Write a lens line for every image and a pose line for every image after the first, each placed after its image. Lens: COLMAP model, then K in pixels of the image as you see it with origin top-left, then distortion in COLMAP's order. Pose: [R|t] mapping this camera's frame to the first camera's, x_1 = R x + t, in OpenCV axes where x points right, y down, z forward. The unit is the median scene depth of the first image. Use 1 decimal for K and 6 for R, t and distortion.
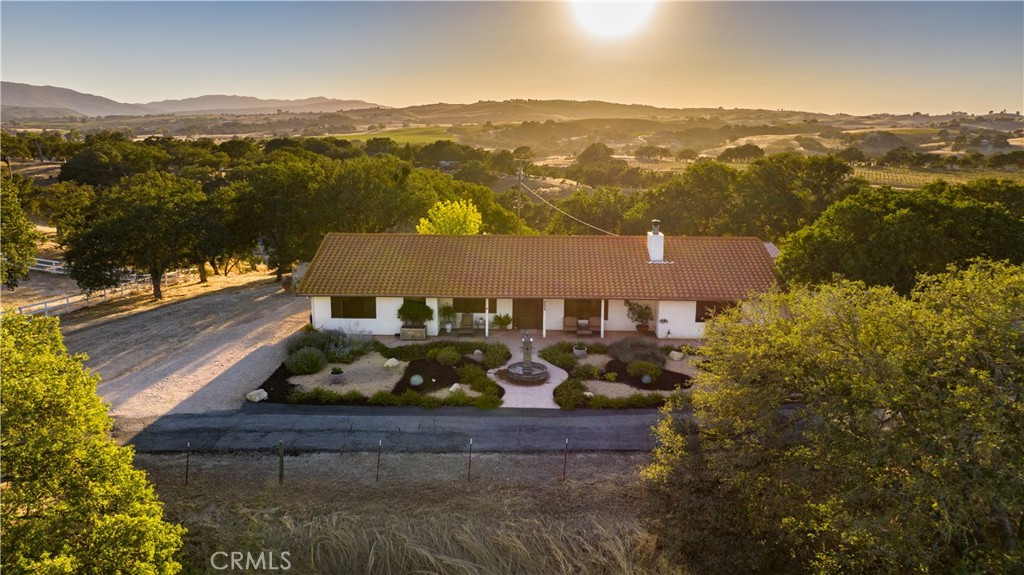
lens RADIAL K [[769.9, 0, 515.7], [0, 769.9, 285.7], [0, 0, 1]] dist [0.011990, 0.004344]
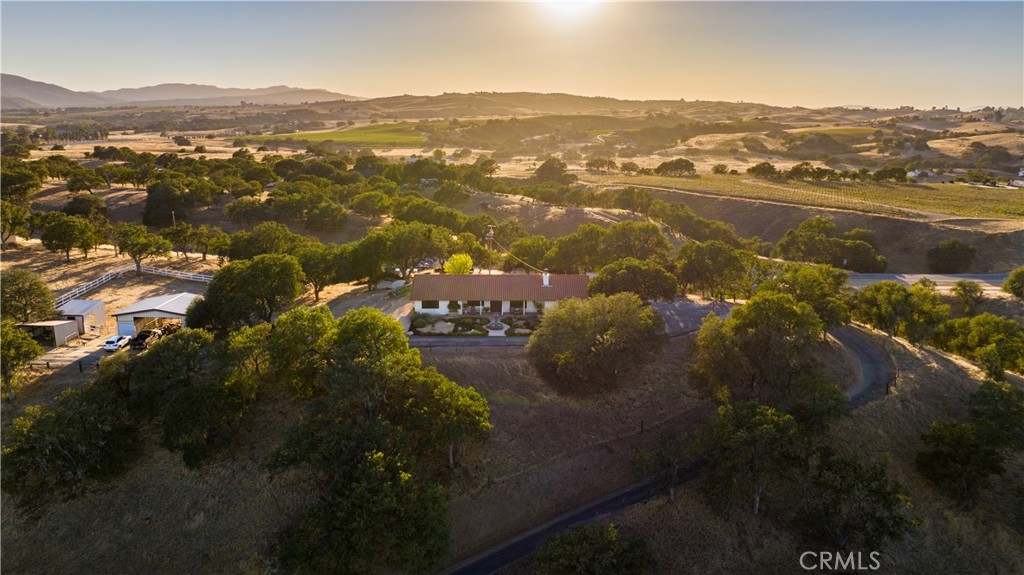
lens RADIAL K [[769.9, 0, 509.2], [0, 769.9, 289.2], [0, 0, 1]] dist [0.011990, 0.004344]
pose [[0.999336, -0.008204, 0.035508, -0.004820], [0.007582, 0.999816, 0.017600, -0.010192], [-0.035646, -0.017319, 0.999214, -0.244475]]
